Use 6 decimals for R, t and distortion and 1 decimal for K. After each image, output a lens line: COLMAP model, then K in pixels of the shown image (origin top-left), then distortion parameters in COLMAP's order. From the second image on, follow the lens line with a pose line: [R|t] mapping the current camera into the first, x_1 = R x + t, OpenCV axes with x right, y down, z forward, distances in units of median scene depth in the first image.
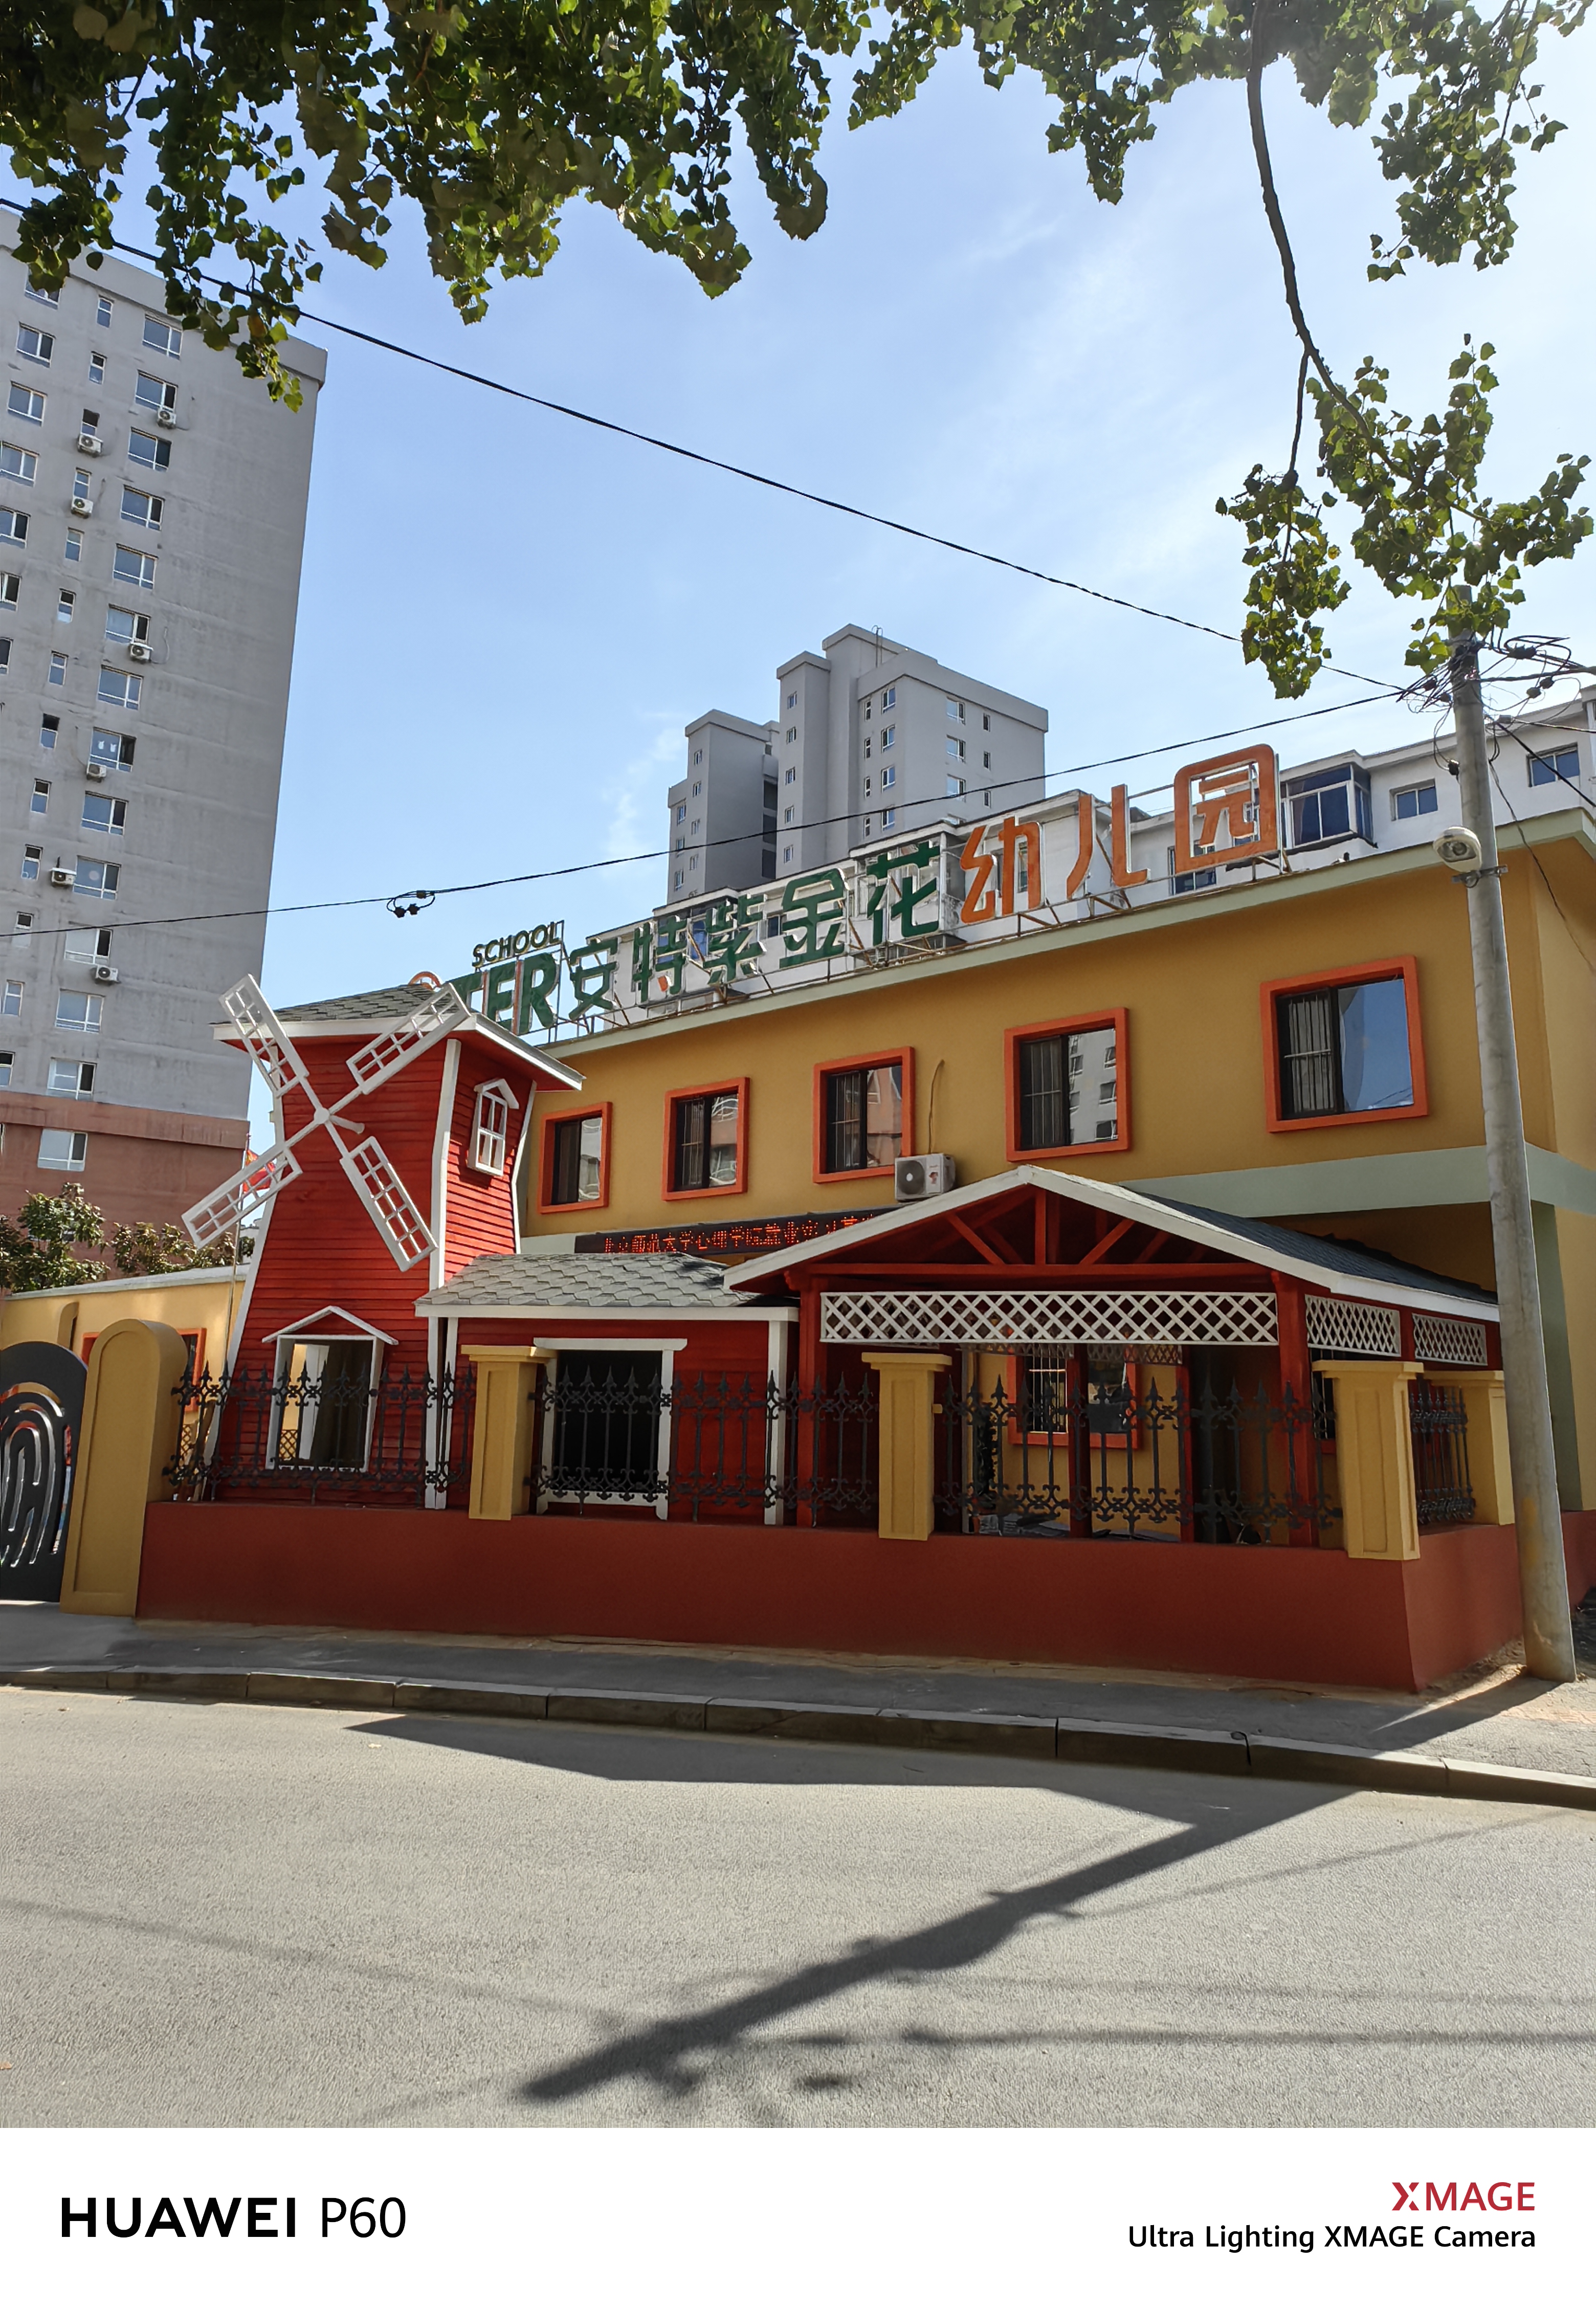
lens RADIAL K [[1656.4, 0, 808.1], [0, 1656.4, 1060.9], [0, 0, 1]] dist [-0.002413, 0.020466]
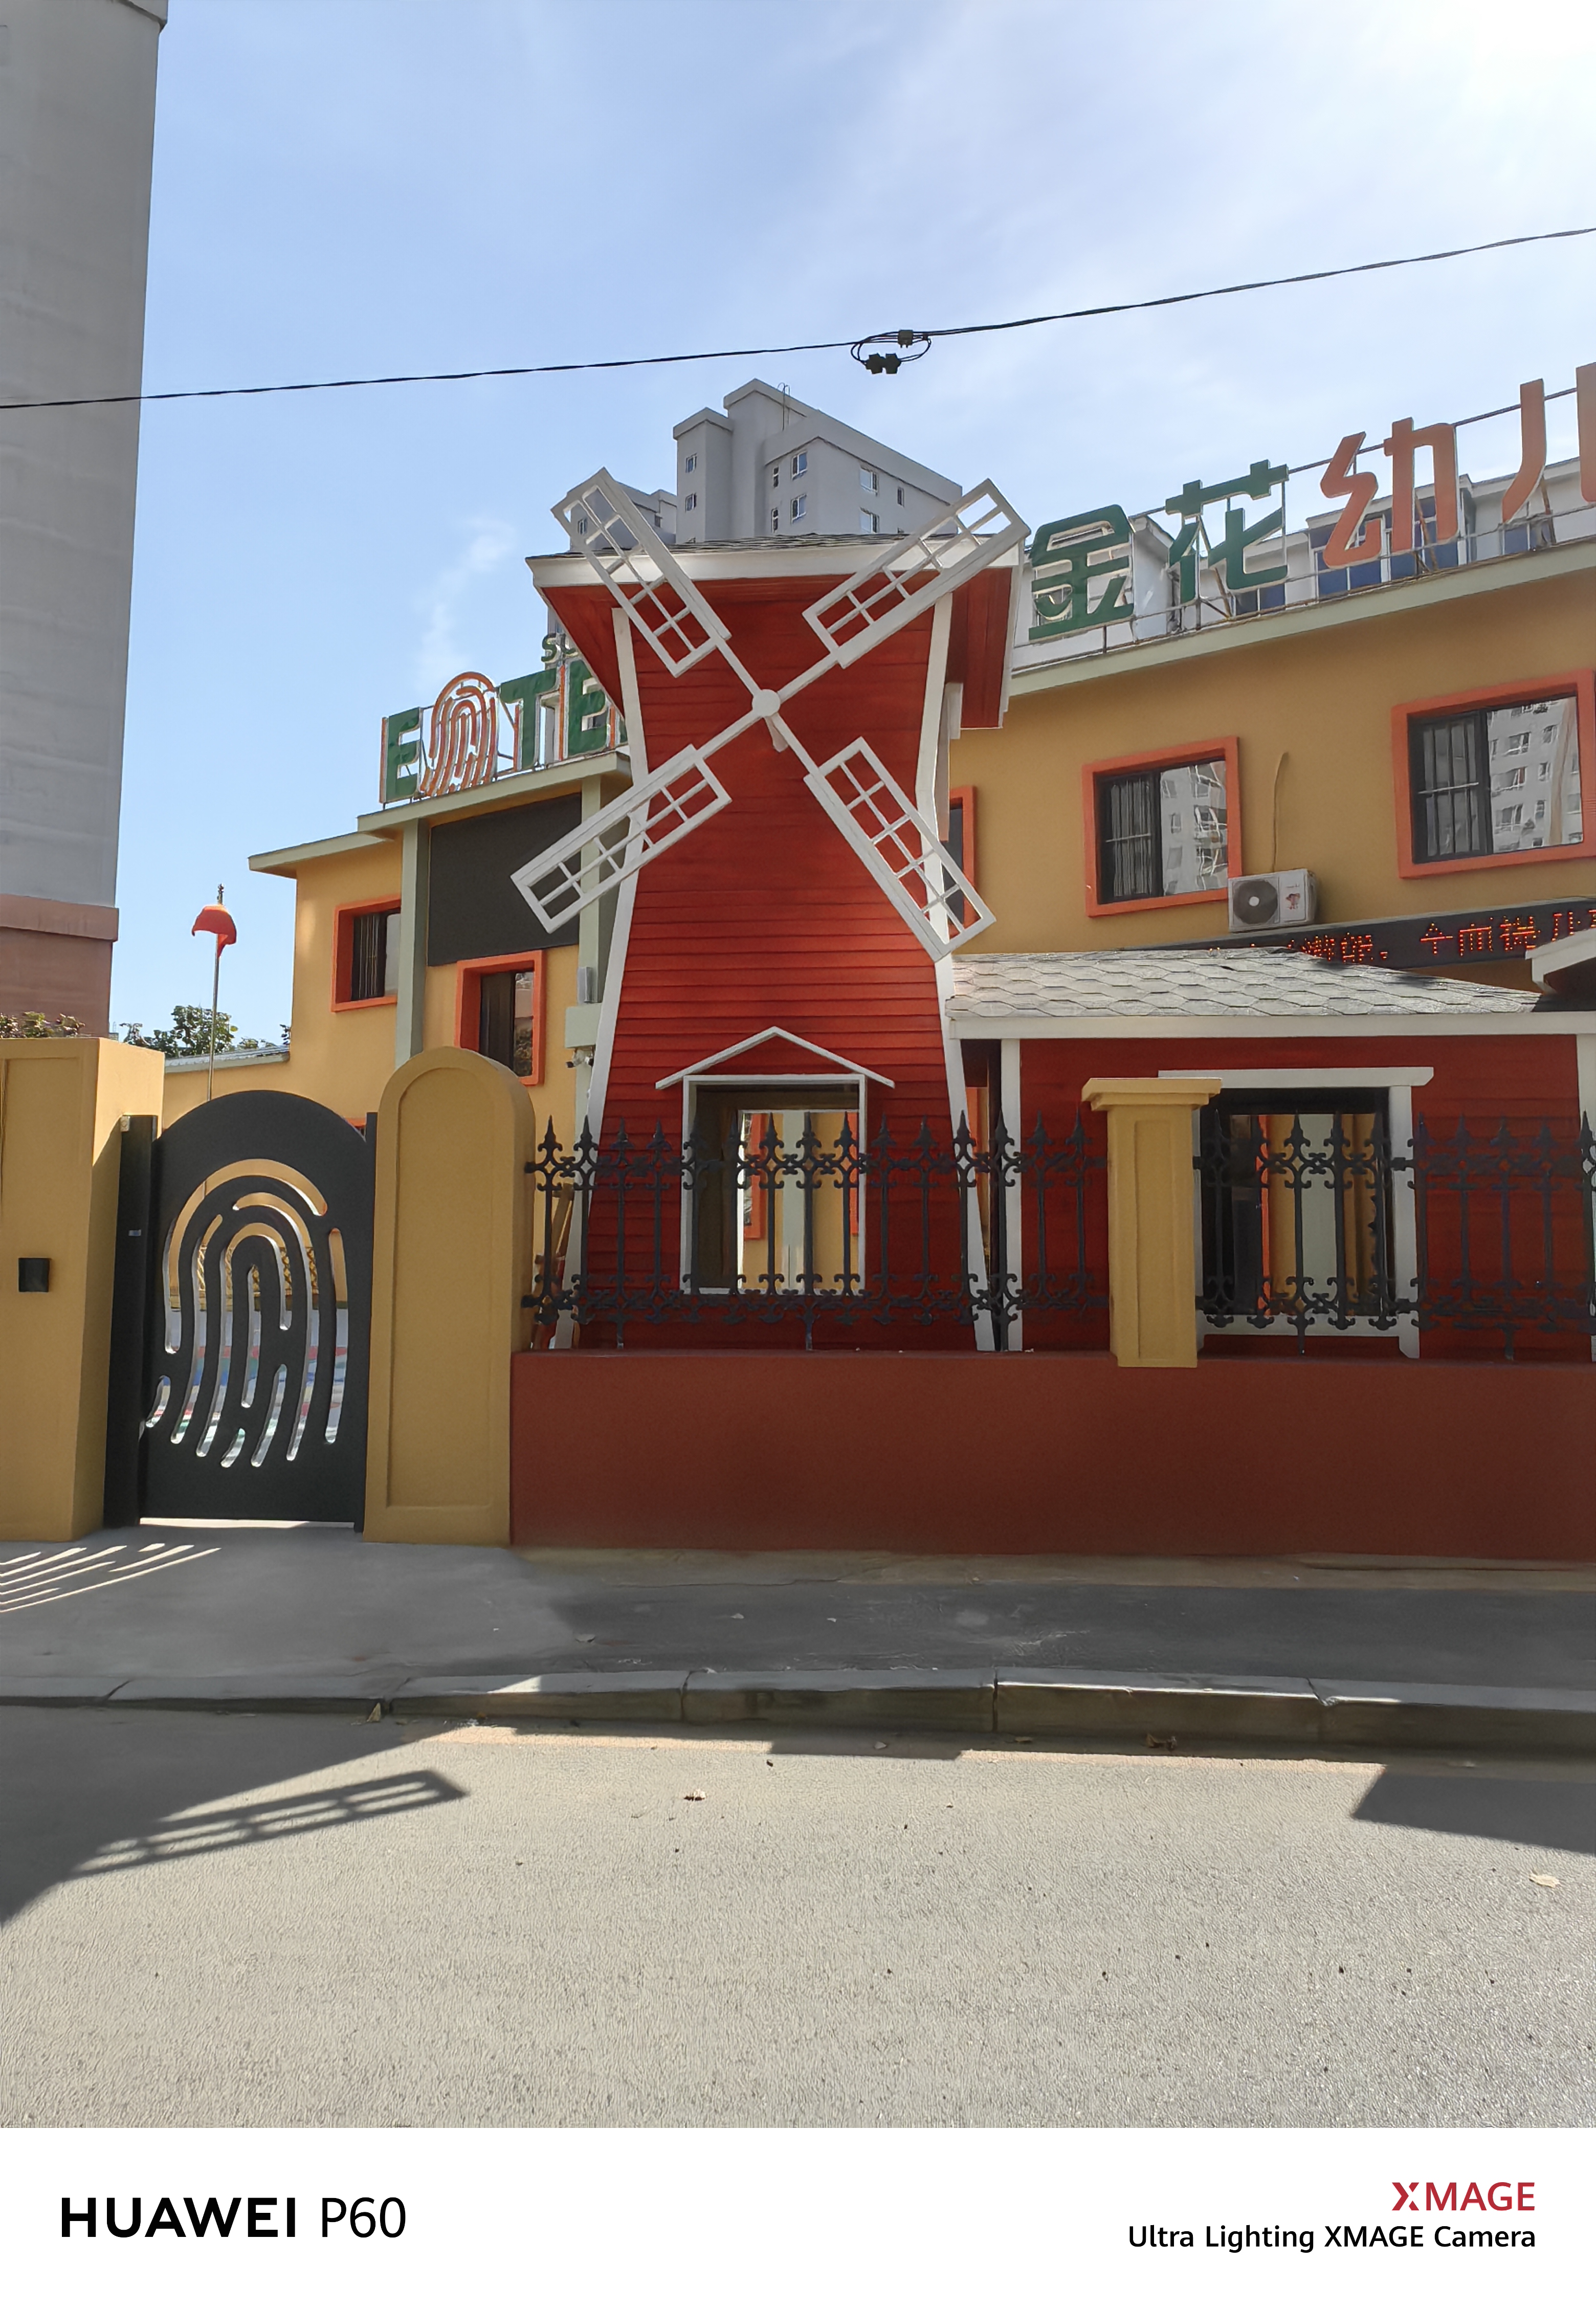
lens RADIAL K [[1656.4, 0, 870.9], [0, 1656.4, 1056.8], [0, 0, 1]] dist [-0.002413, 0.020466]
pose [[0.990444, -0.006271, 0.137772, -0.334053], [-0.008498, 0.994292, 0.106353, 0.093718], [-0.137653, -0.106508, 0.984737, 0.396180]]
